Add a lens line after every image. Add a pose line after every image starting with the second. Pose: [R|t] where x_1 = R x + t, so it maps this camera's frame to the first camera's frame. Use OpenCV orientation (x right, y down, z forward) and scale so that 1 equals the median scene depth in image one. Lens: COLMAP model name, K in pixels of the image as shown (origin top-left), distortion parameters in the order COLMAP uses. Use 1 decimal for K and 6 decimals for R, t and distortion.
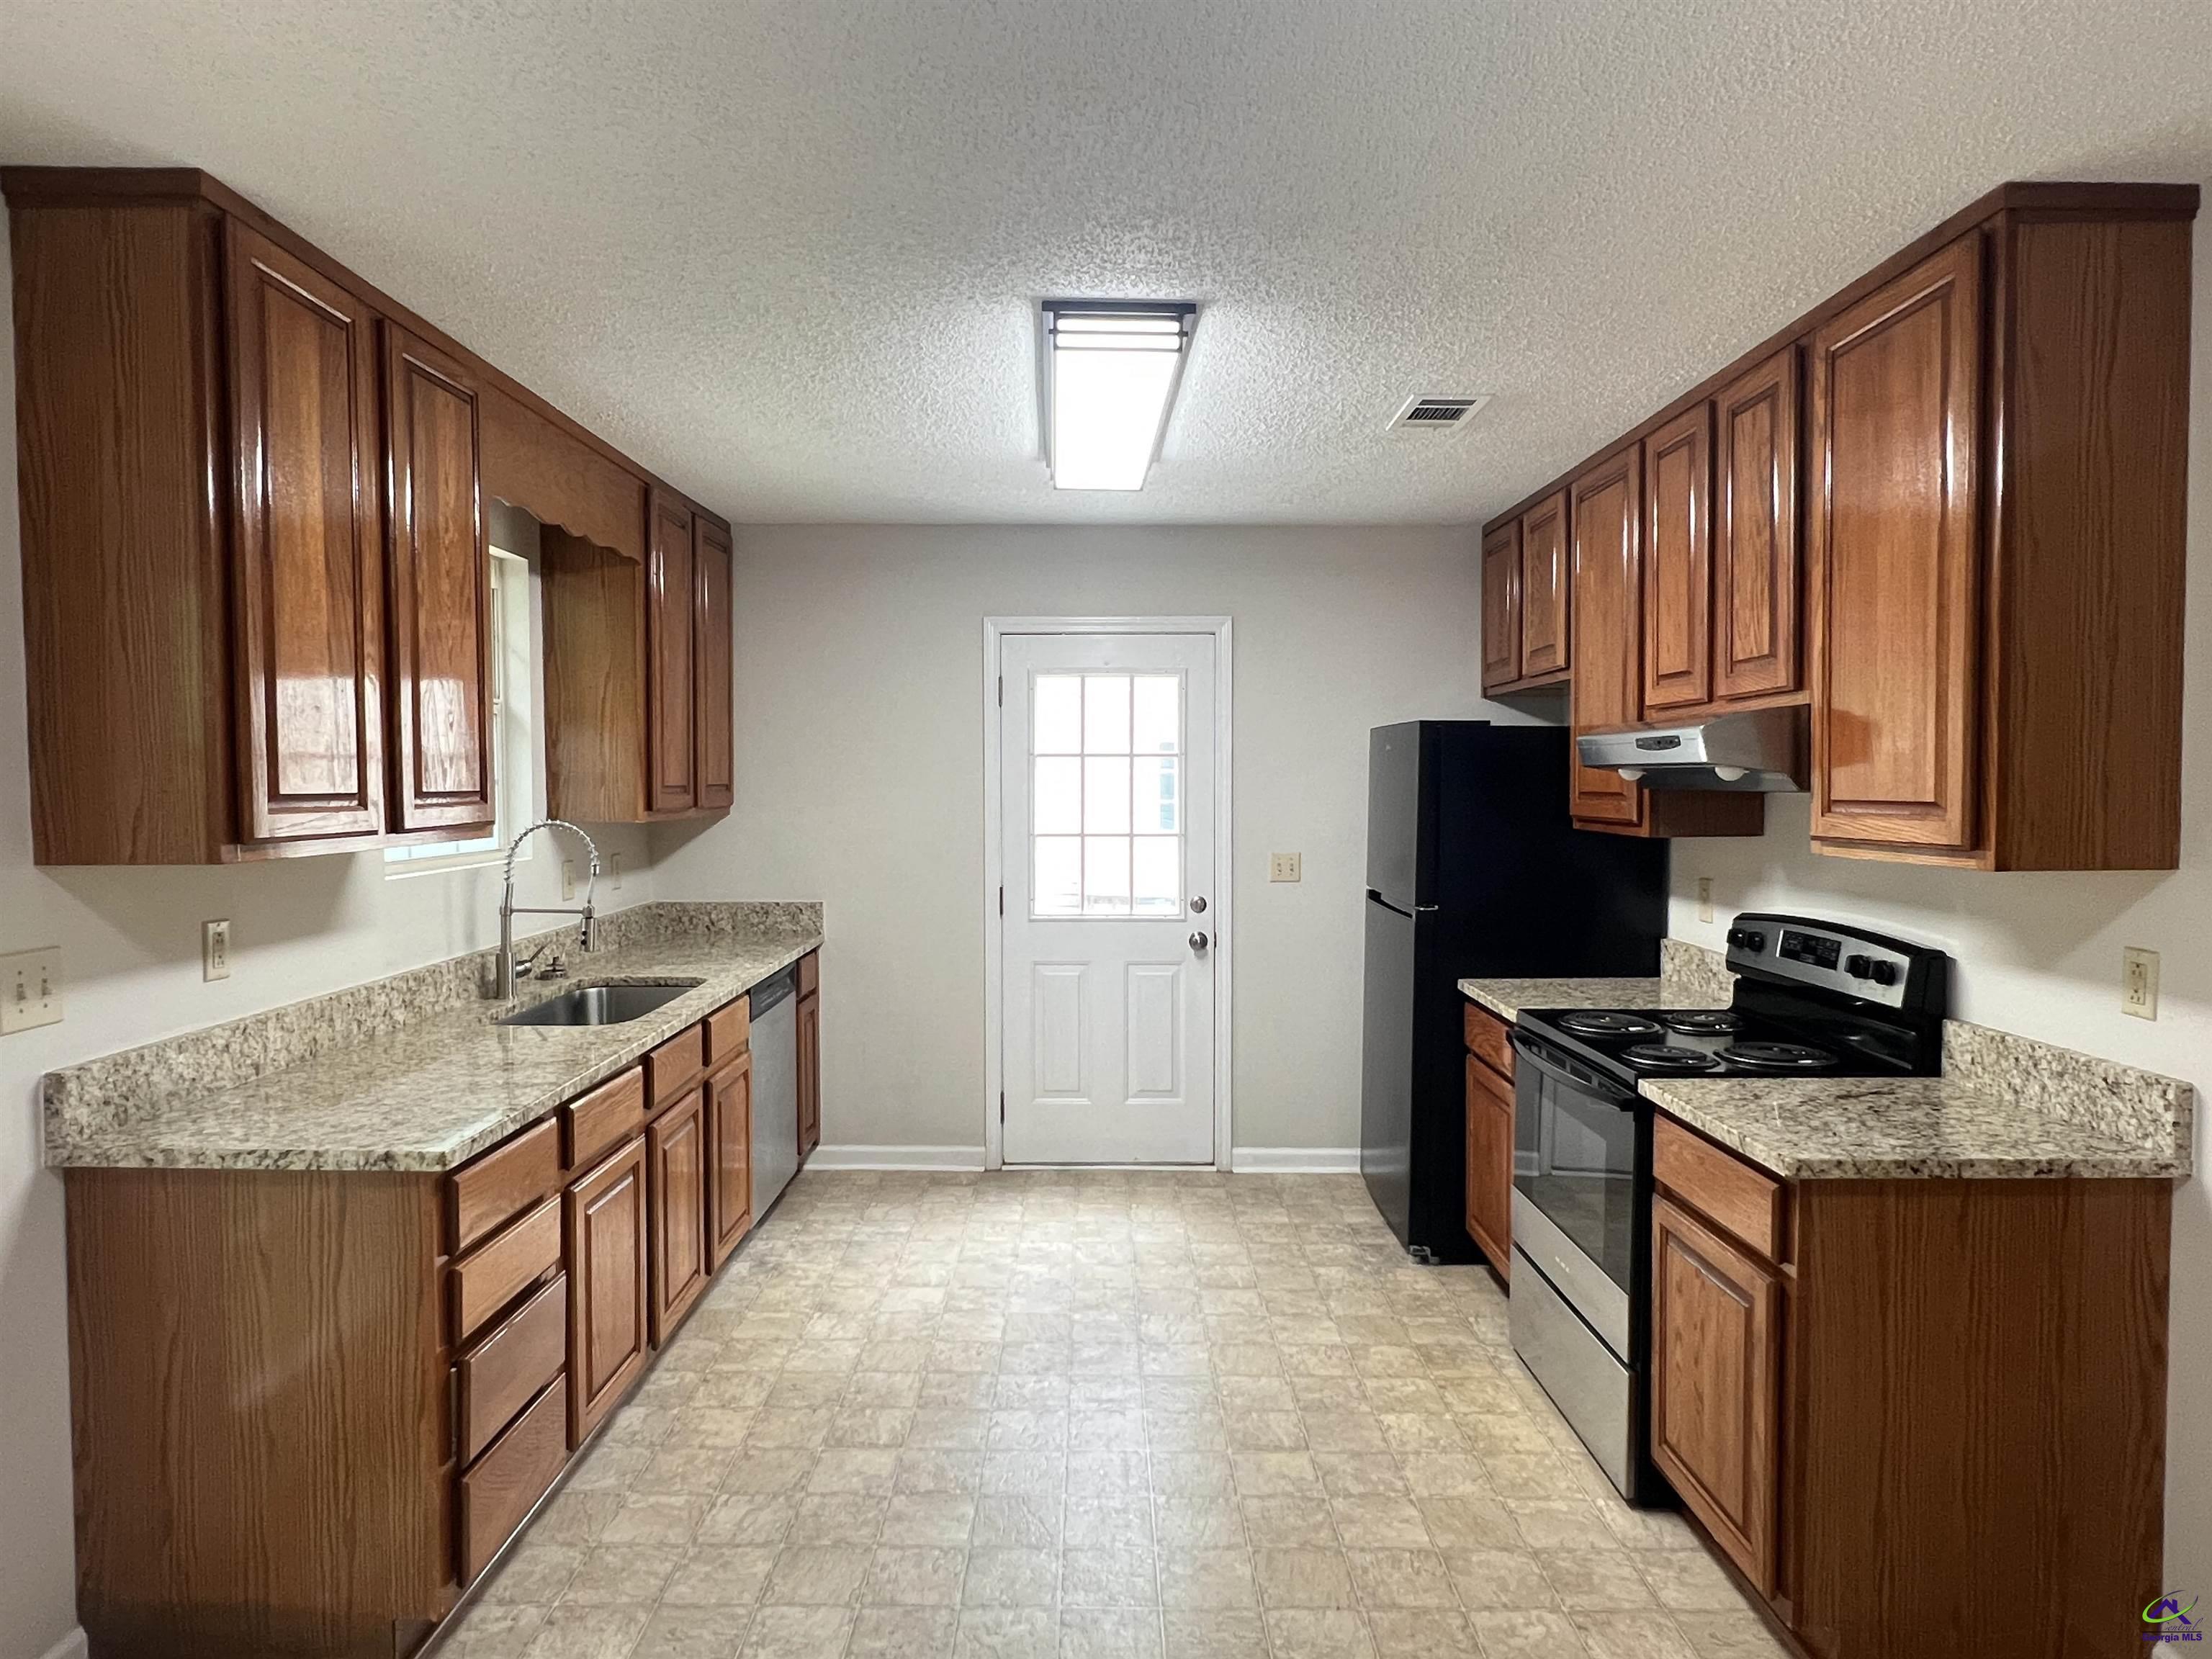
lens RADIAL K [[1257.4, 0, 1094.3], [0, 1257.4, 822.4], [0, 0, 1]] dist [0.001293, 0.000776]
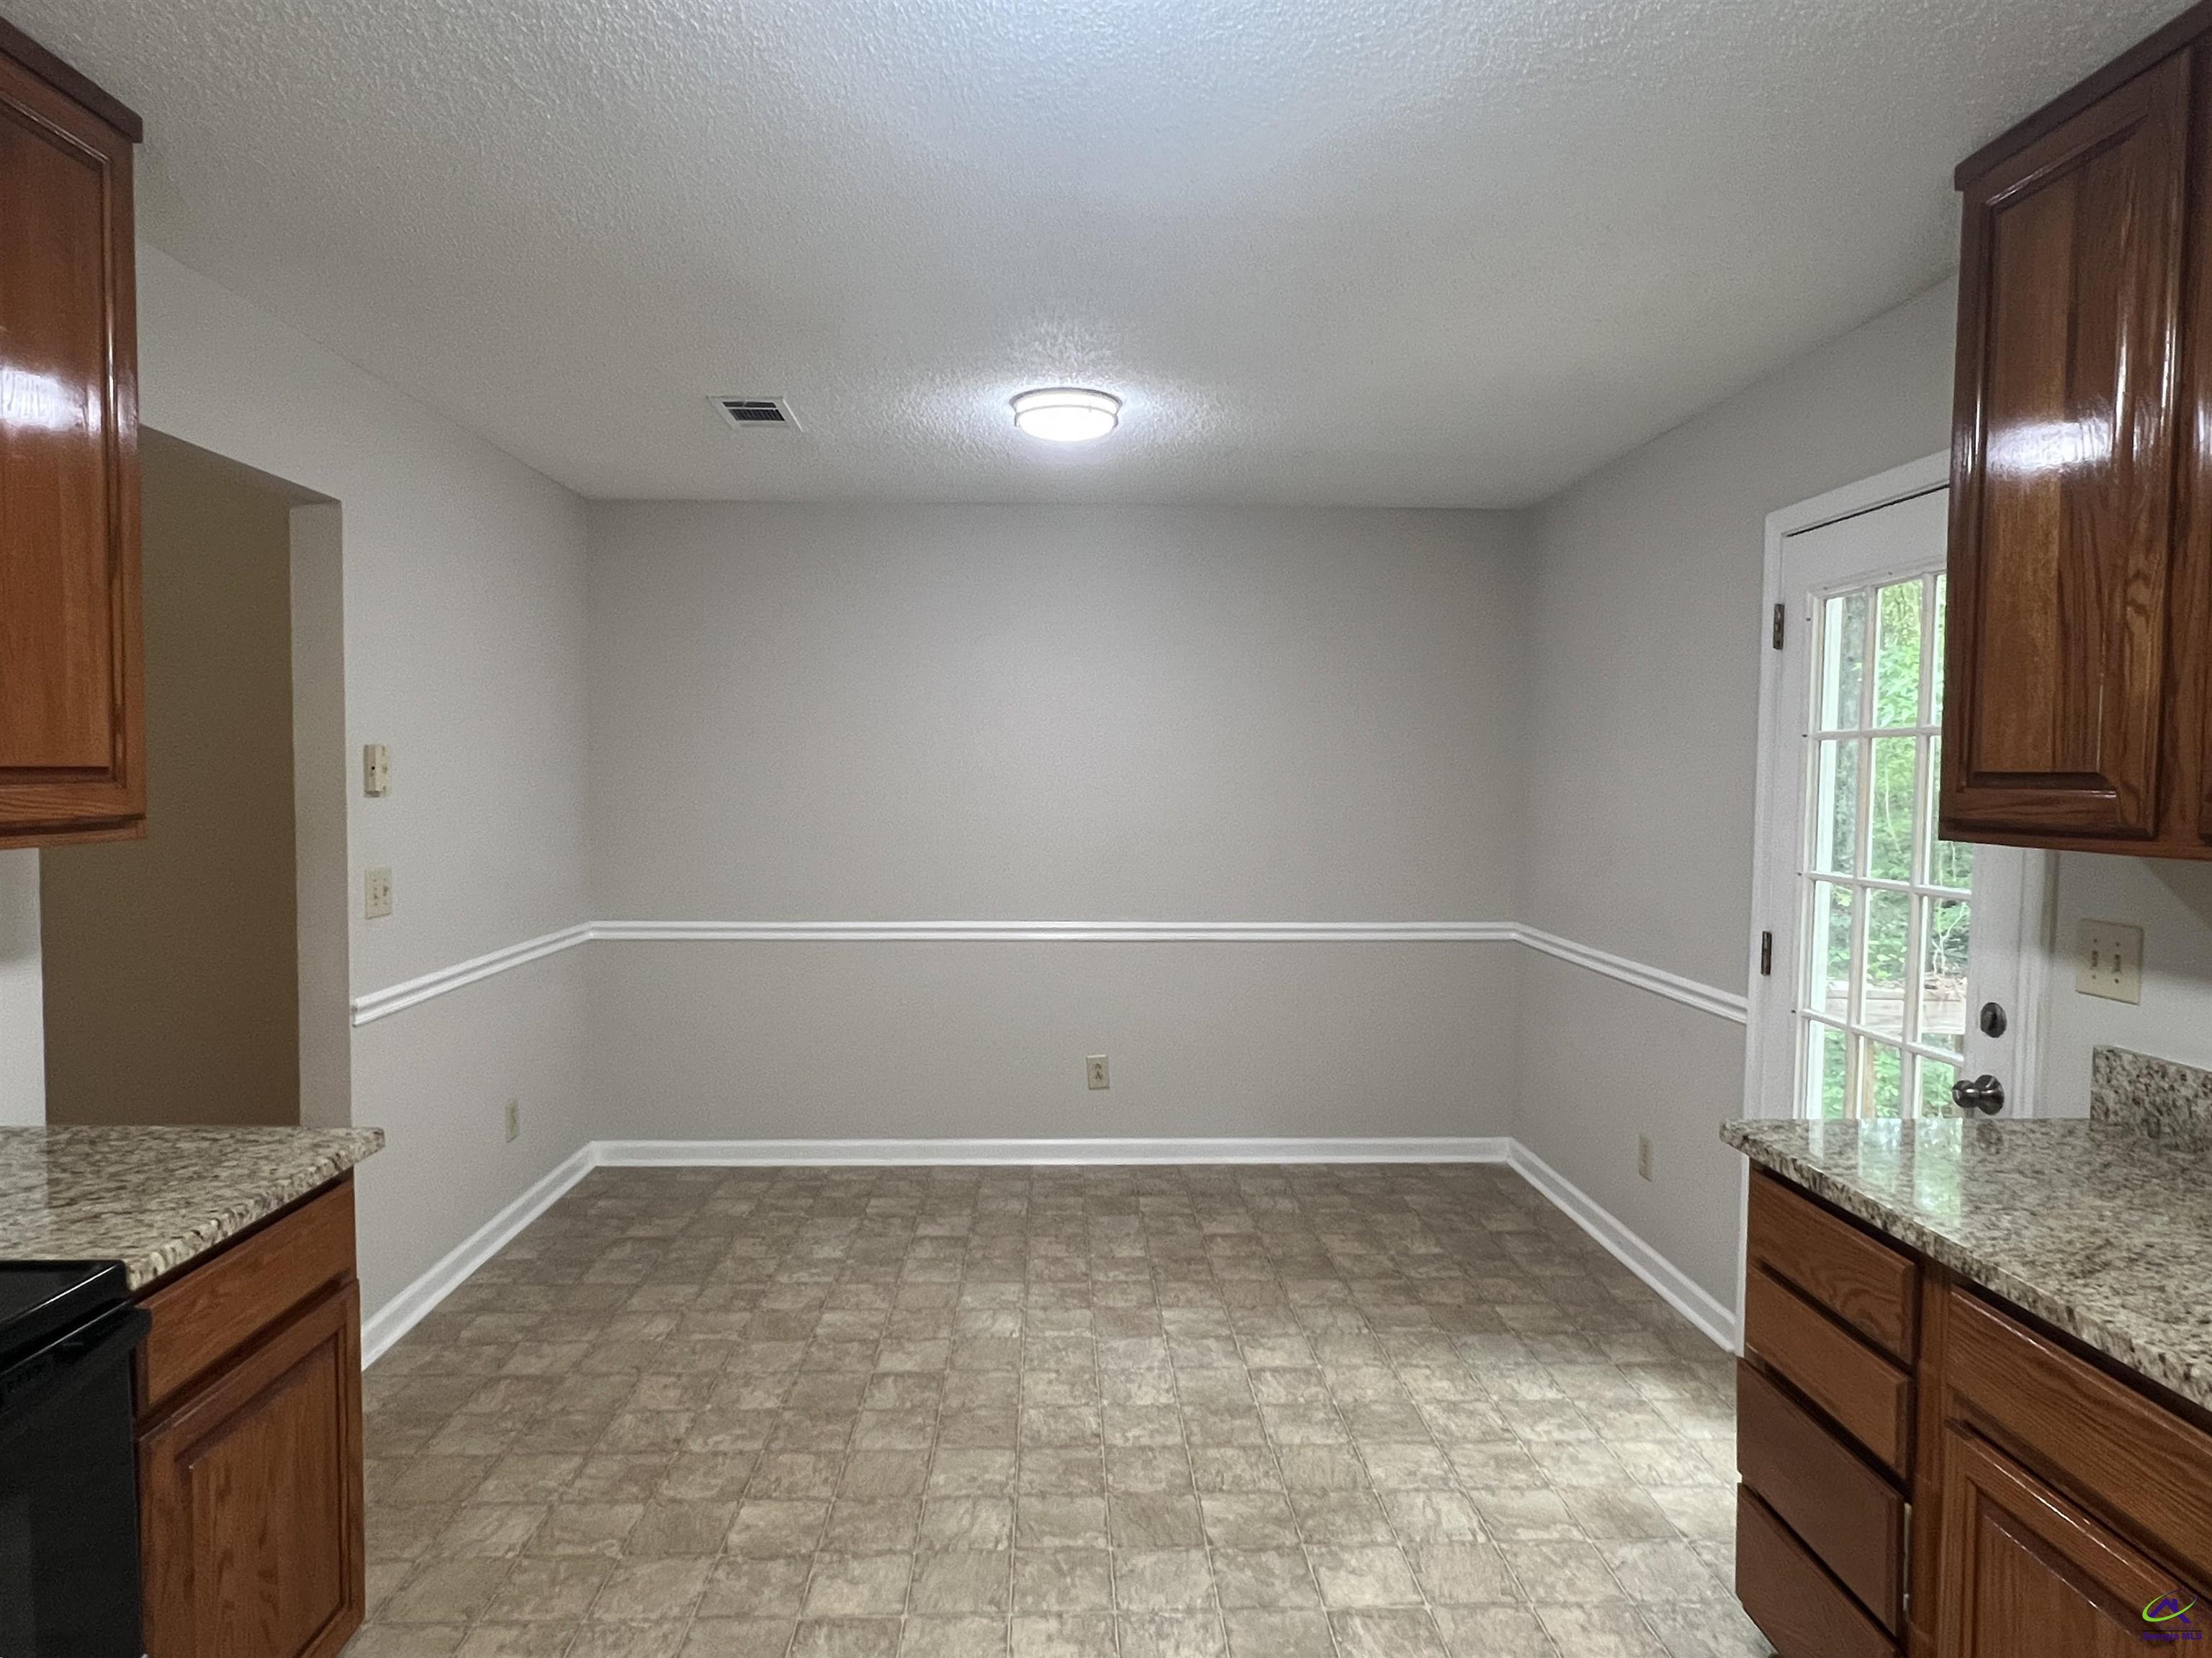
lens RADIAL K [[1257.3, 0, 1094.3], [0, 1257.3, 821.9], [0, 0, 1]] dist [0.001293, 0.000776]
pose [[-0.999272, -0.000886, -0.038148, 0.020996], [-0.003634, 0.997397, 0.072018, -0.048752], [0.037985, 0.072105, -0.996673, 1.890571]]
